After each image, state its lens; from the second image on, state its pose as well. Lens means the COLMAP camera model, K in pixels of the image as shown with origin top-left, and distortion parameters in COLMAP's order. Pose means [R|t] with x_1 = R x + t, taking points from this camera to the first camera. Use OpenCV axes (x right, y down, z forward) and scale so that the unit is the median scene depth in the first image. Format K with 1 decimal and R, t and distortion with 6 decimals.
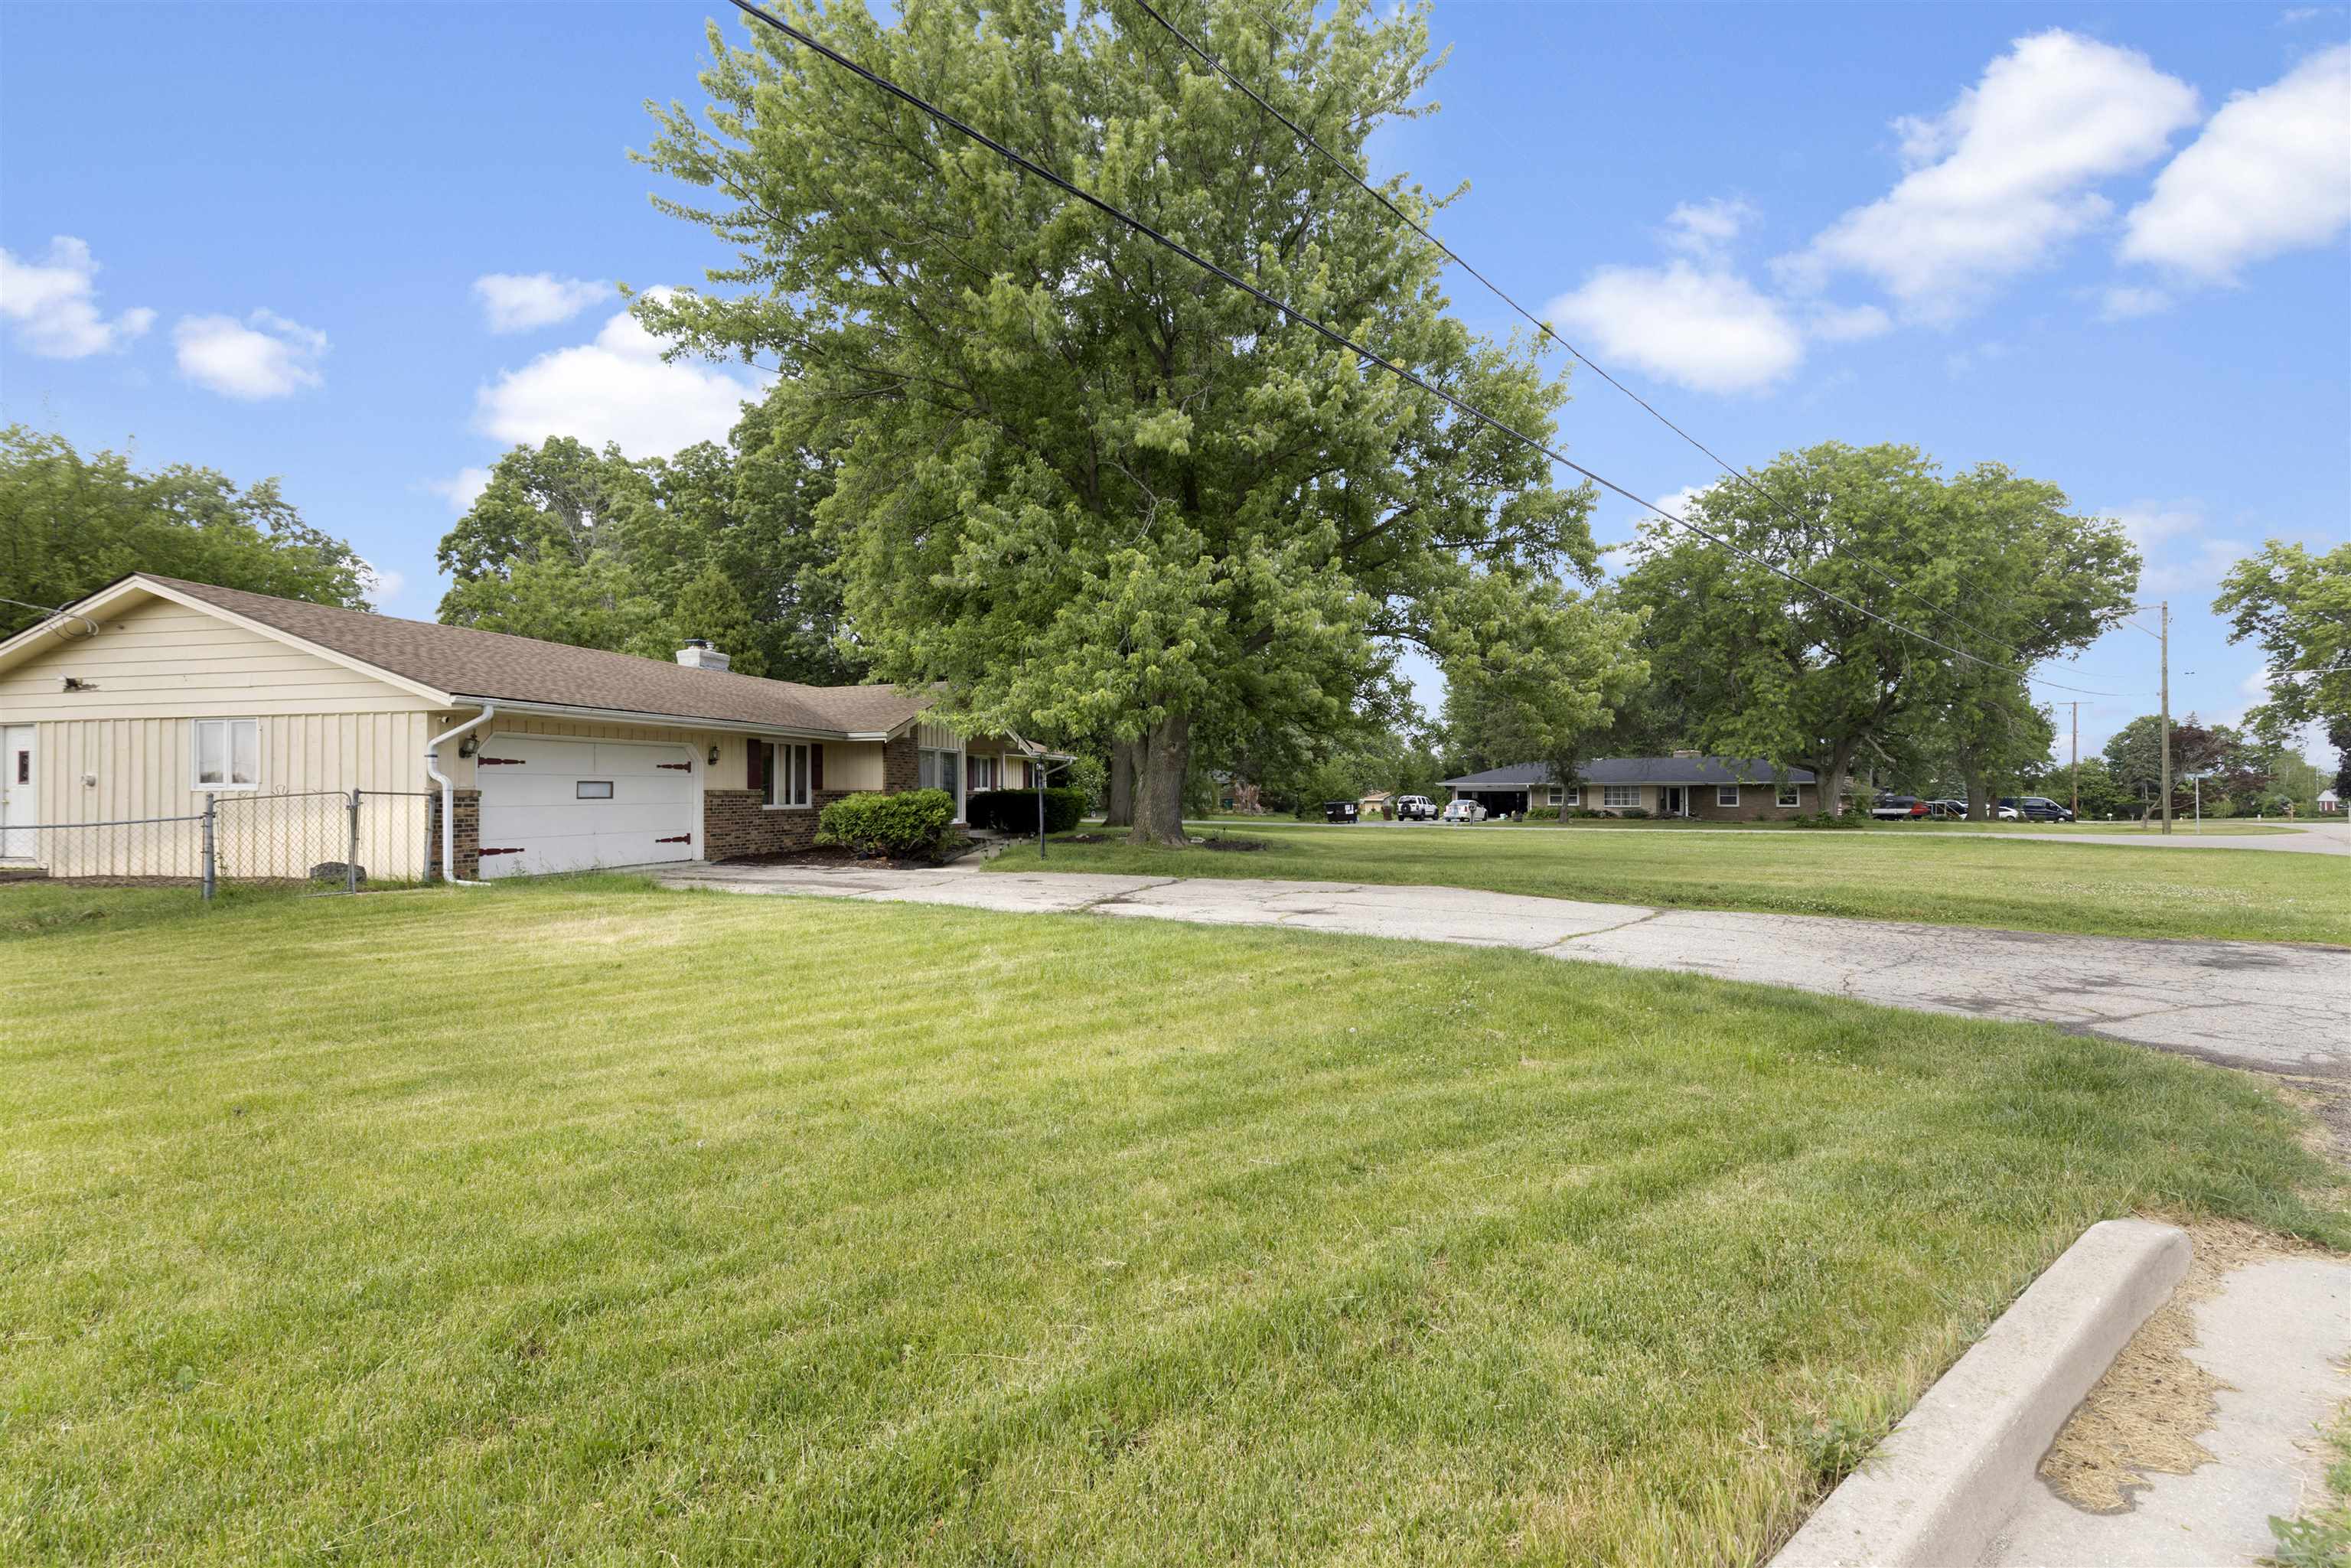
lens RADIAL K [[1079.8, 0, 1175.5], [0, 1079.8, 784.0], [0, 0, 1]] dist [-0.001068, -0.000129]
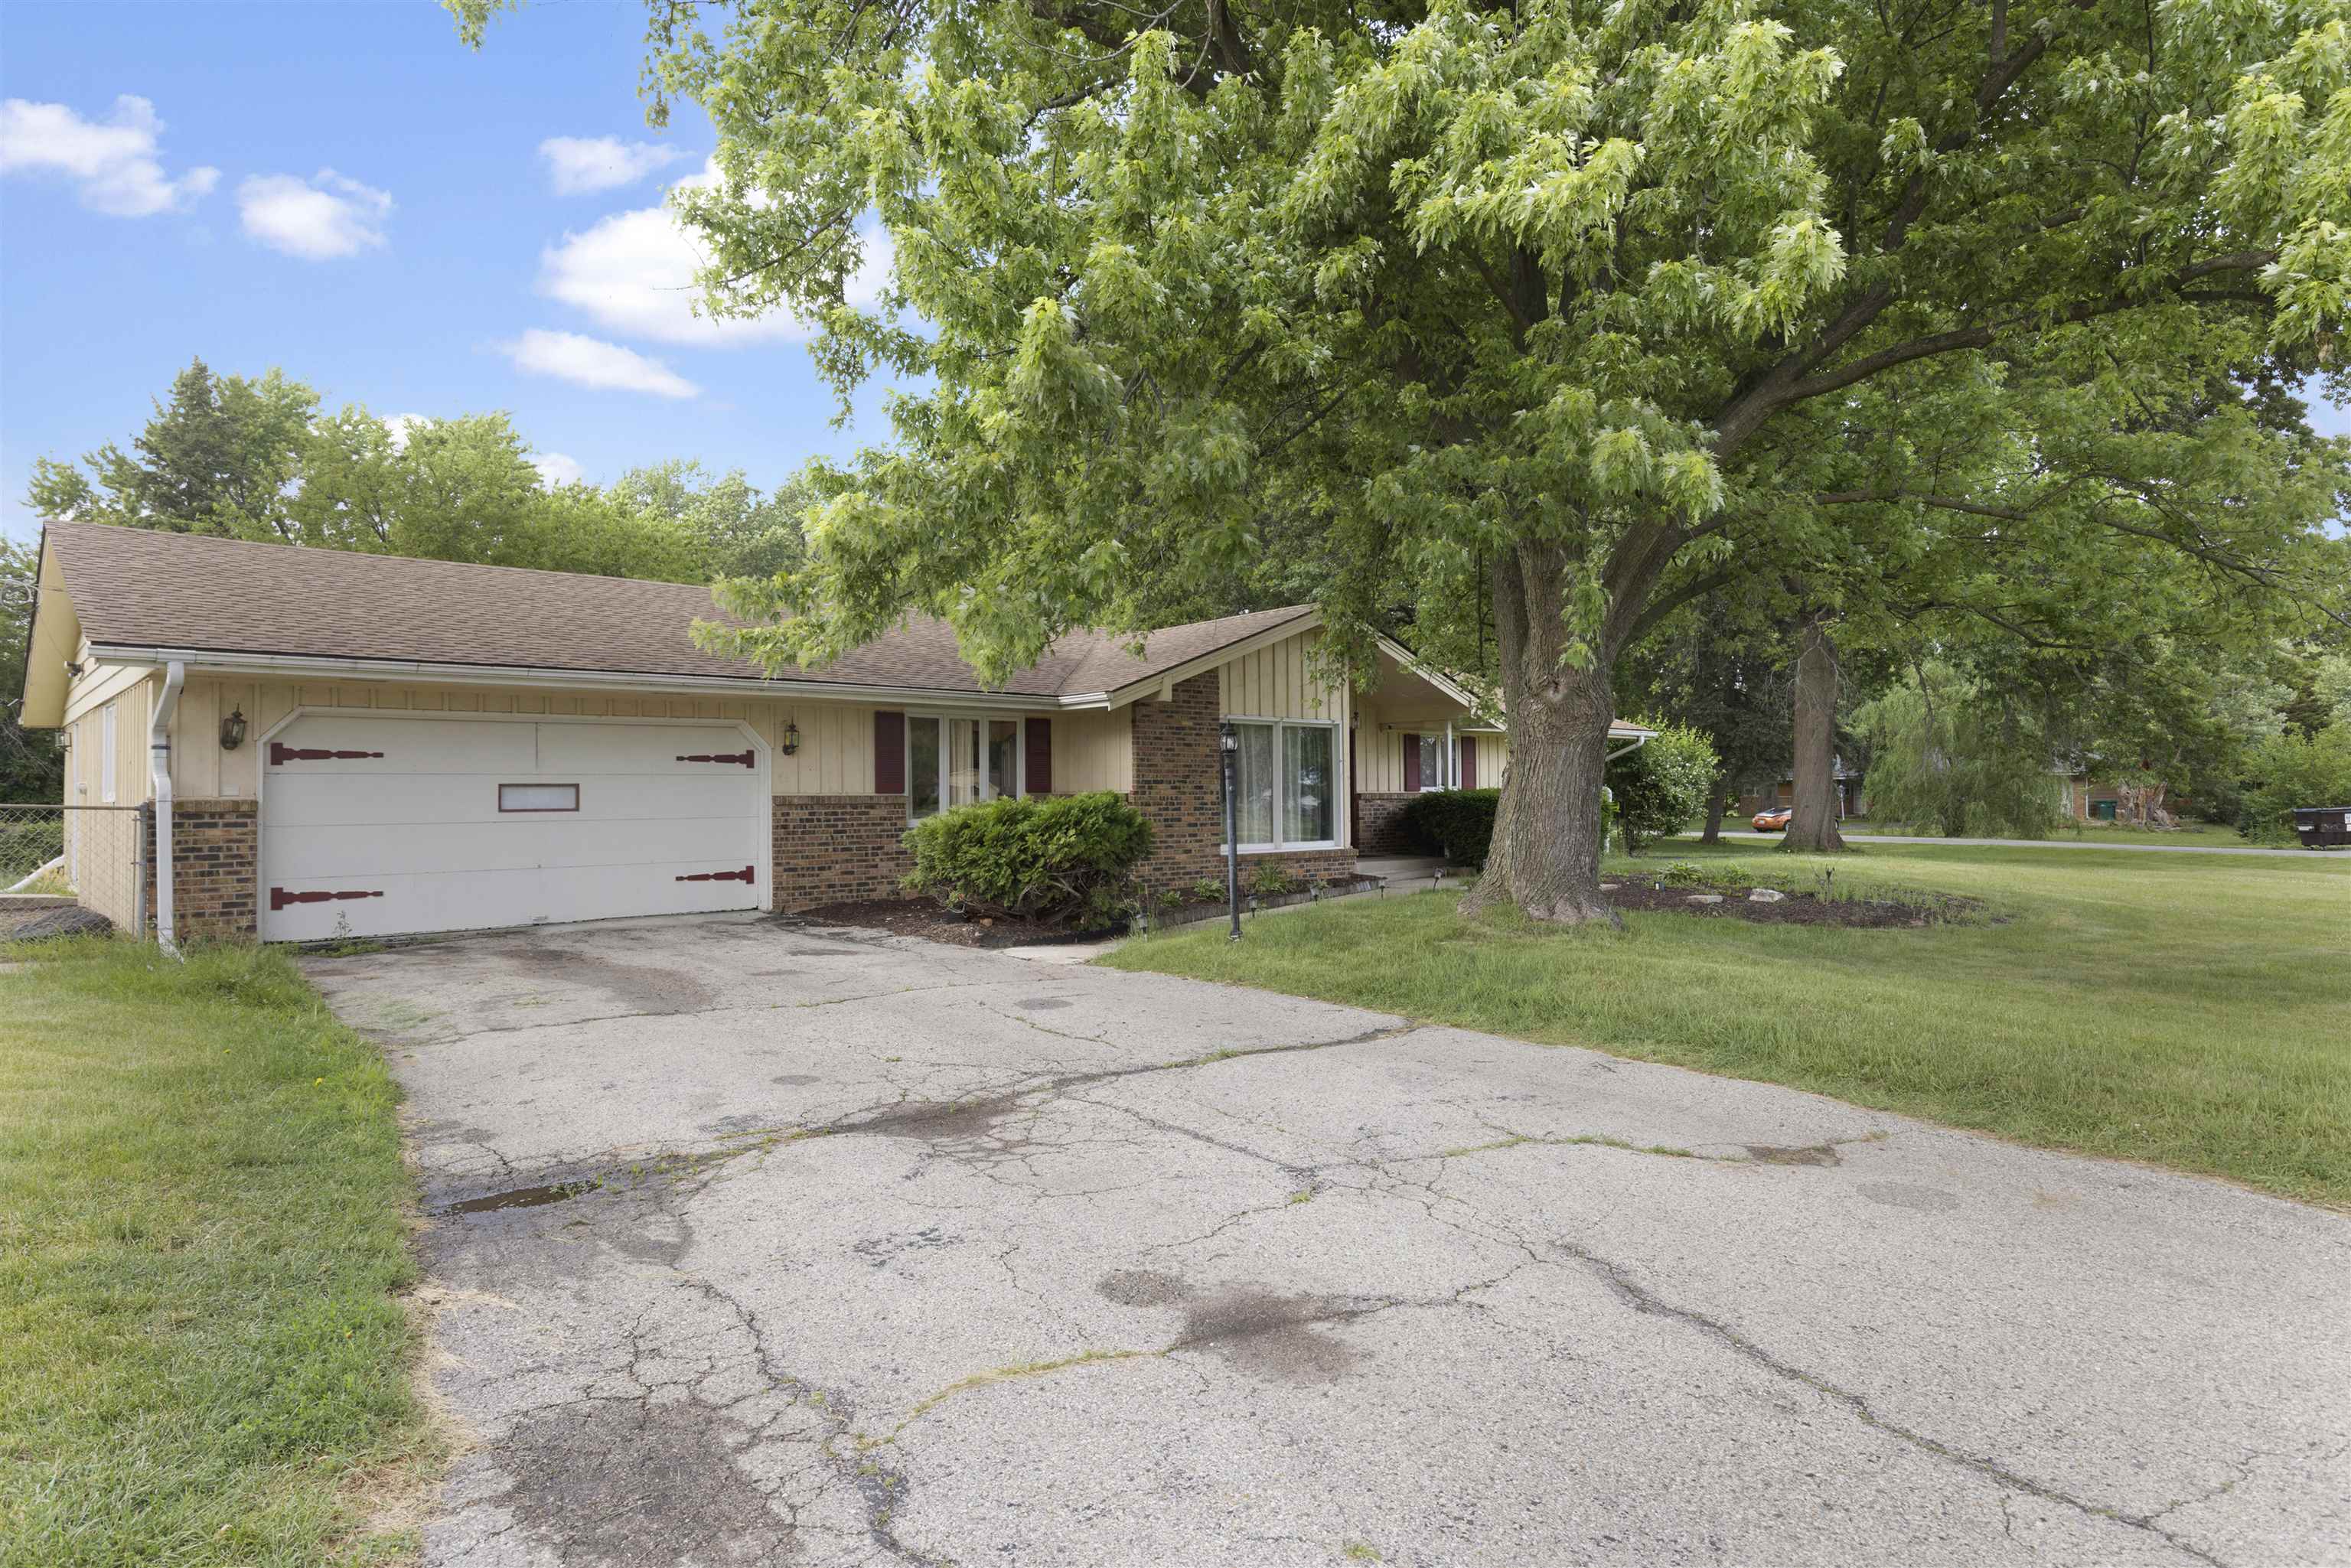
lens RADIAL K [[1352.0, 0, 1175.5], [0, 1352.0, 784.0], [0, 0, 1]] dist [0.065642, 0.000251]
pose [[0.836948, -0.010561, -0.547180, 0.174043], [0.011661, 0.999931, -0.001463, 0.002693], [0.547158, -0.005156, 0.837013, 0.477859]]
